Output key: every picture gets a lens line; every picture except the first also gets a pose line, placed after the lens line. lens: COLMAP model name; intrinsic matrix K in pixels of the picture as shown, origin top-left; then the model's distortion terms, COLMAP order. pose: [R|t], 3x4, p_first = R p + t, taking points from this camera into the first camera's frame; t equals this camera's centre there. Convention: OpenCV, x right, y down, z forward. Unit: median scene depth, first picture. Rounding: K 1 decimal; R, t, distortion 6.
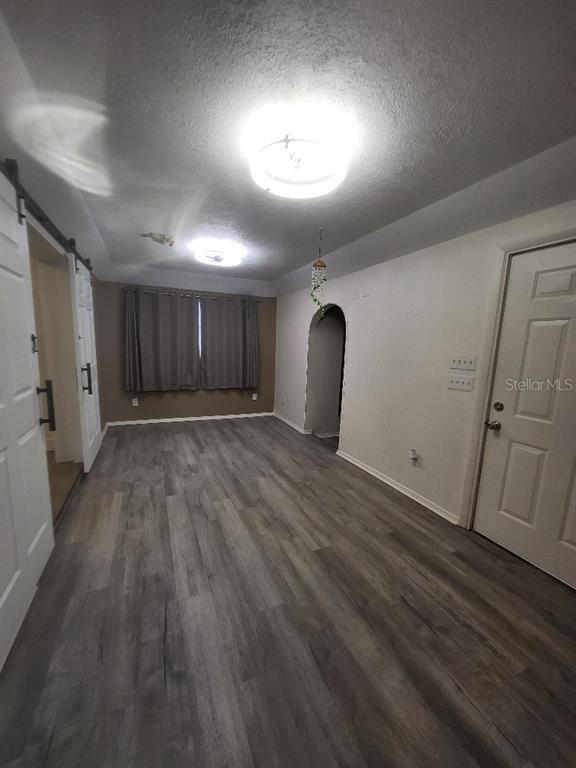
lens RADIAL K [[305.7, 0, 286.1], [0, 305.7, 389.5], [0, 0, 1]] dist [0.001218, -0.000110]
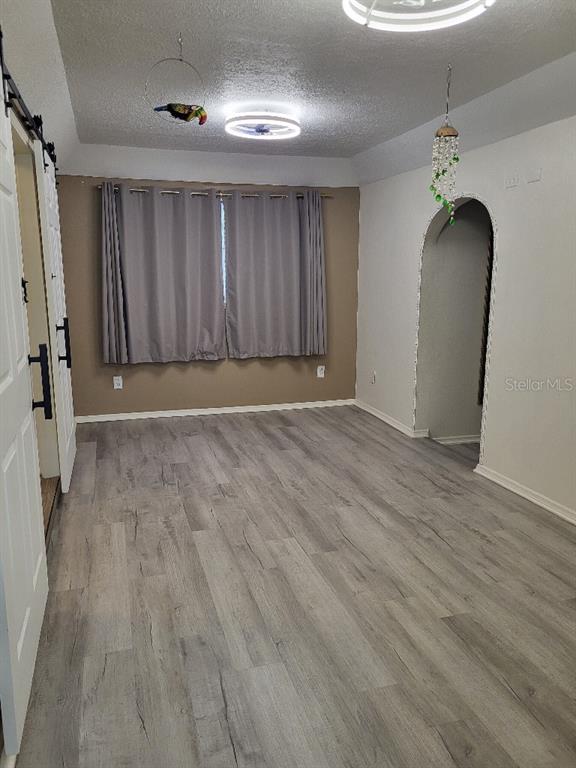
lens RADIAL K [[599.3, 0, 288.0], [0, 599.3, 384.0], [0, 0, 1]] dist [0.041672, -0.017953]
pose [[0.991170, -0.008465, -0.132328, -0.036799], [0.013624, 0.999180, 0.038129, 0.008863], [0.131897, -0.039595, 0.990472, -0.161794]]
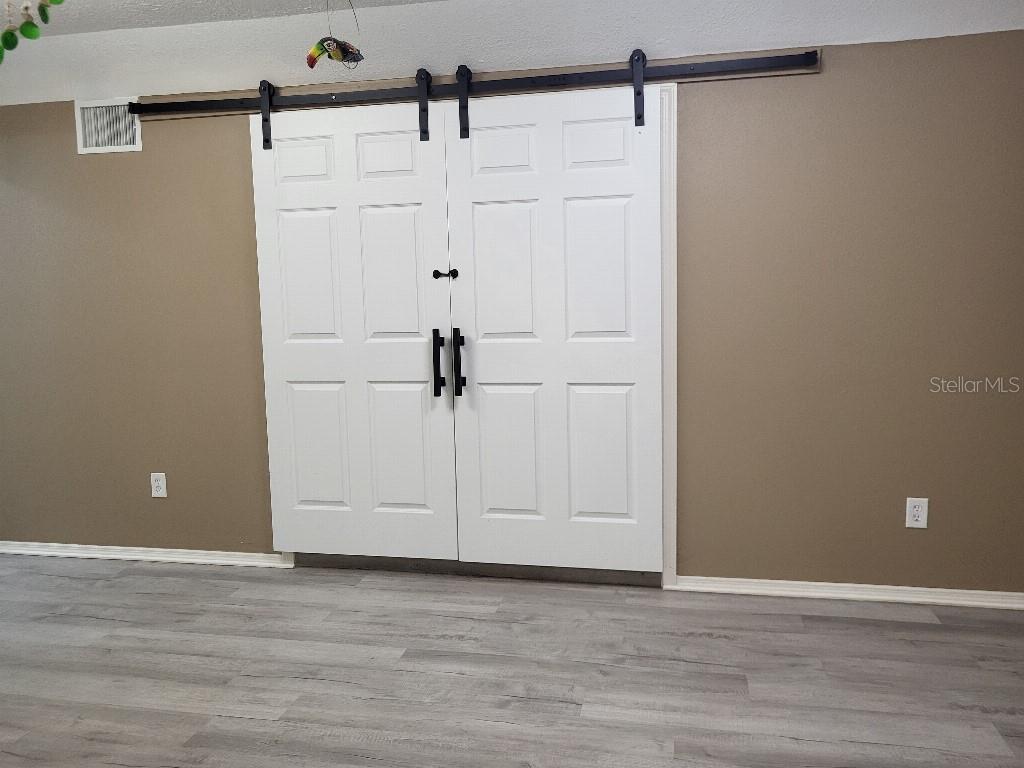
lens RADIAL K [[799.1, 0, 512.0], [0, 799.1, 384.0], [0, 0, 1]] dist [0.041672, -0.017953]
pose [[-0.605692, 0.072840, -0.792358, 0.338303], [-0.116132, 0.977046, 0.178591, -0.197333], [0.787179, 0.200190, -0.583330, 1.642097]]
